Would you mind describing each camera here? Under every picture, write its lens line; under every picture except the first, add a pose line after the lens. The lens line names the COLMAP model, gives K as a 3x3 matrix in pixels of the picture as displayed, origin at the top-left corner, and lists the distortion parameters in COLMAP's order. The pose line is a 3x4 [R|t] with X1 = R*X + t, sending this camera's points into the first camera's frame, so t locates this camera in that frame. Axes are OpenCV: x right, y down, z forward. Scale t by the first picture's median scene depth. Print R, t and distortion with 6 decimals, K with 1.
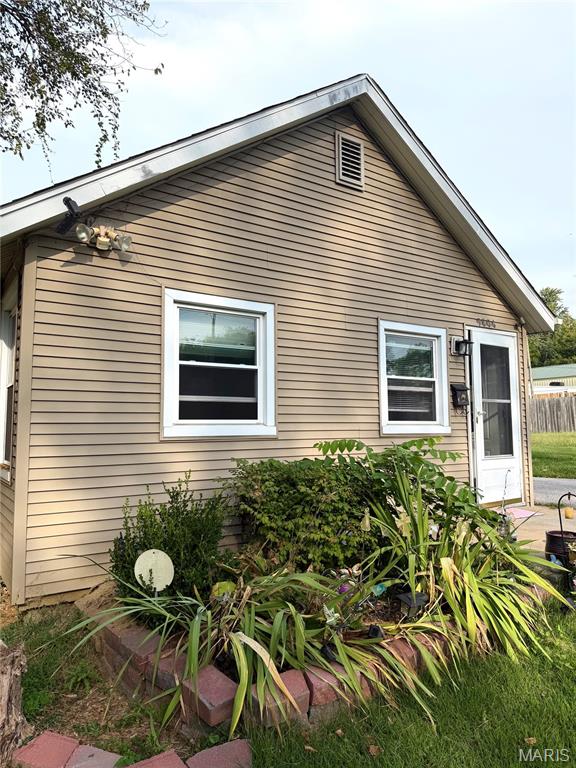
lens RADIAL K [[540.8, 0, 288.0], [0, 540.8, 384.0], [0, 0, 1]] dist [0.041959, -0.001906]
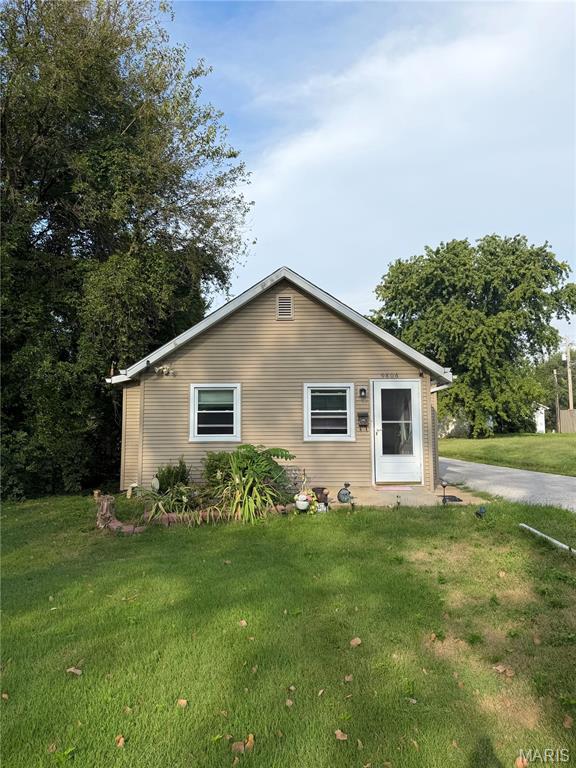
lens RADIAL K [[540.8, 0, 288.0], [0, 540.8, 384.0], [0, 0, 1]] dist [0.041959, -0.001906]
pose [[0.816923, -0.045292, -0.574966, 1.232337], [0.044553, 0.998889, -0.015383, -0.085671], [0.575023, -0.013049, 0.818033, -0.631556]]
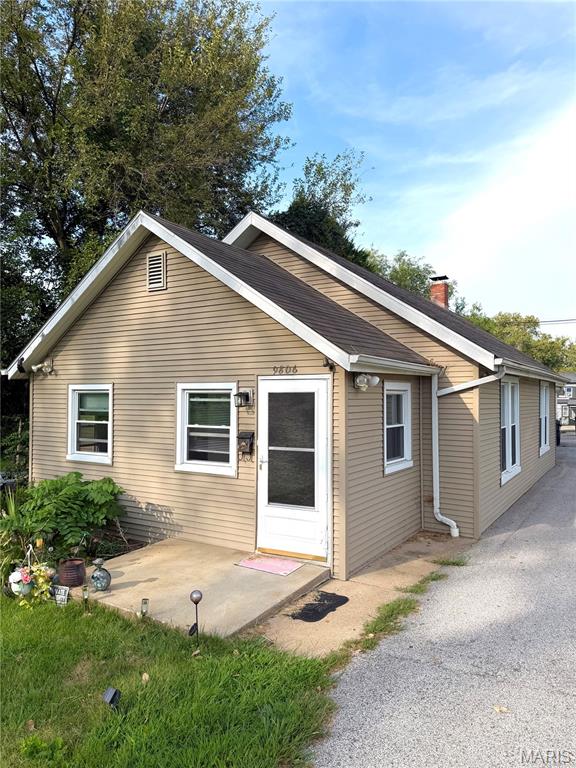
lens RADIAL K [[540.8, 0, 288.0], [0, 540.8, 384.0], [0, 0, 1]] dist [0.041959, -0.001906]
pose [[0.401656, -0.018137, -0.915611, 1.463300], [0.064845, 0.997858, 0.008679, -0.108890], [0.913492, -0.062859, 0.401972, 0.703888]]
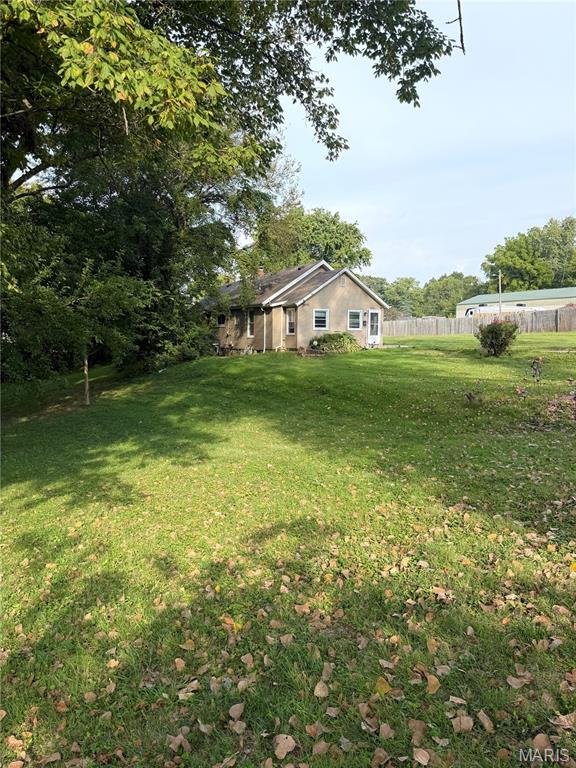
lens RADIAL K [[540.8, 0, 288.0], [0, 540.8, 384.0], [0, 0, 1]] dist [0.041959, -0.001906]
pose [[0.993838, 0.027635, -0.107345, 0.172090], [-0.008644, 0.984796, 0.173498, -0.319537], [0.110508, -0.171501, 0.978966, -4.534702]]
